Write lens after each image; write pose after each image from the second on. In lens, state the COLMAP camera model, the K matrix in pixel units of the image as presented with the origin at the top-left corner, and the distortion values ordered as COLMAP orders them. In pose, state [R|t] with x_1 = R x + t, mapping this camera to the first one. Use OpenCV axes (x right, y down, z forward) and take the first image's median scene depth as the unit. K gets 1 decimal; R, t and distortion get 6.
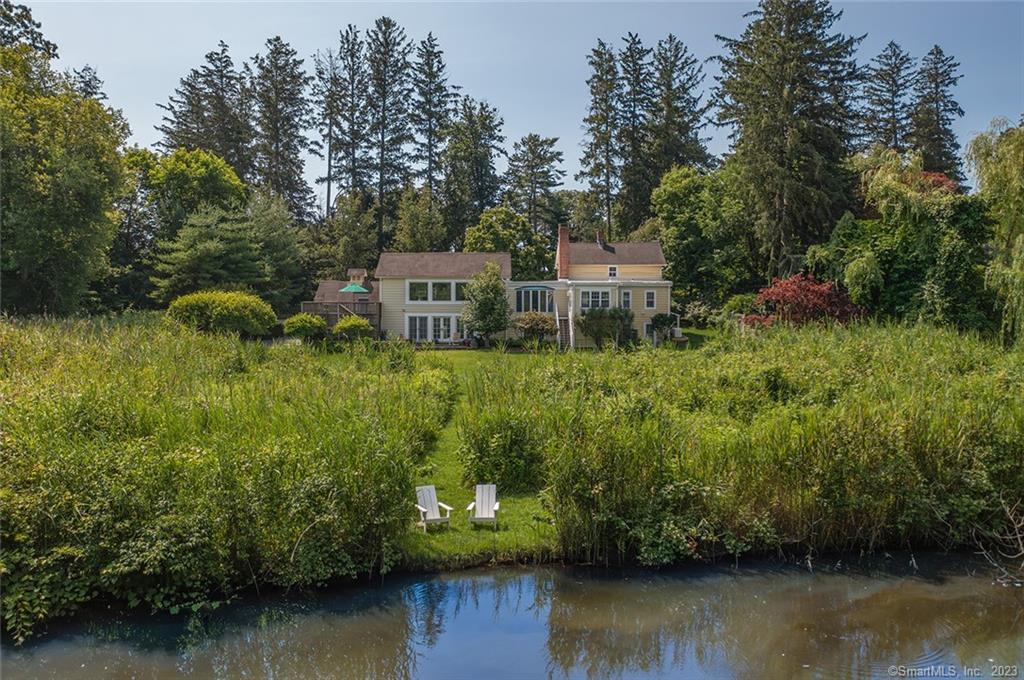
lens RADIAL K [[816.1, 0, 512.0], [0, 816.1, 340.0], [0, 0, 1]] dist [-0.006092, -0.000979]
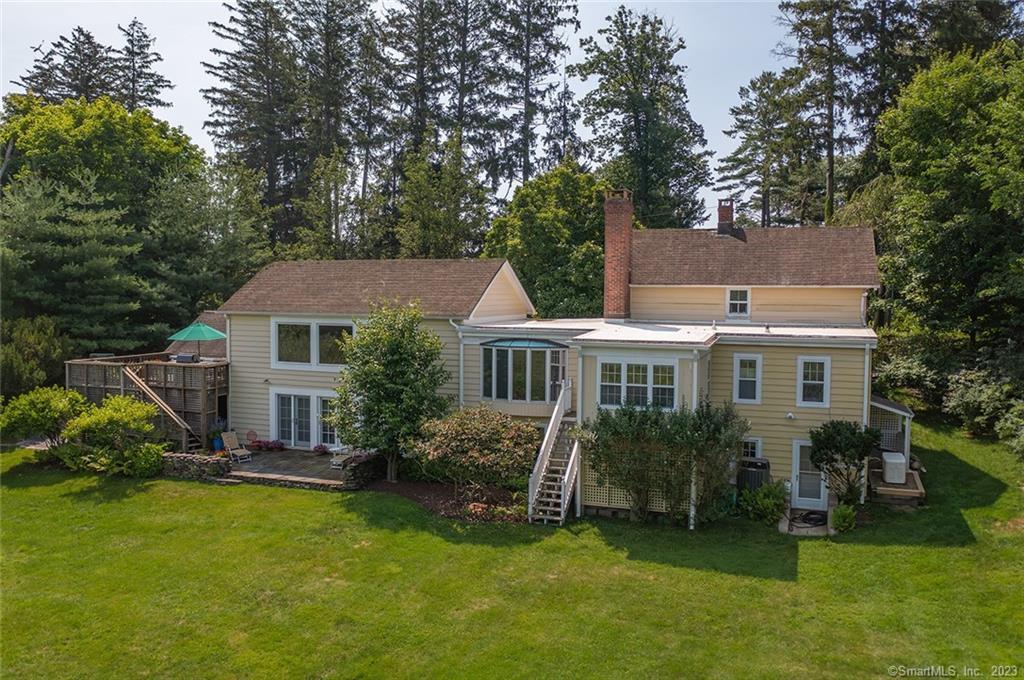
lens RADIAL K [[816.1, 0, 512.0], [0, 816.1, 340.0], [0, 0, 1]] dist [-0.006092, -0.000979]
pose [[0.933079, 0.028216, -0.358563, 0.174632], [-0.022653, 0.999549, 0.019707, -0.073211], [0.358957, -0.010265, 0.933297, 0.599267]]
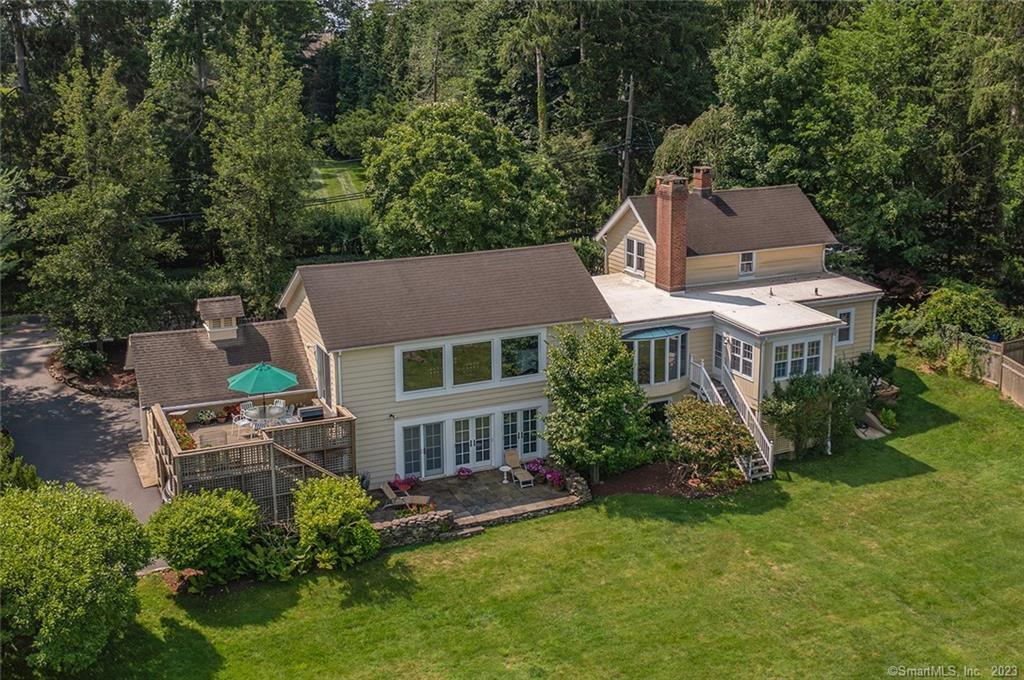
lens RADIAL K [[1153.8, 0, 512.0], [0, 1153.8, 340.0], [0, 0, 1]] dist [-0.019053, -0.009859]
pose [[0.907503, -0.113589, 0.404396, -0.315459], [0.024237, 0.975298, 0.219558, -0.206389], [-0.419346, -0.189448, 0.887839, 0.440942]]
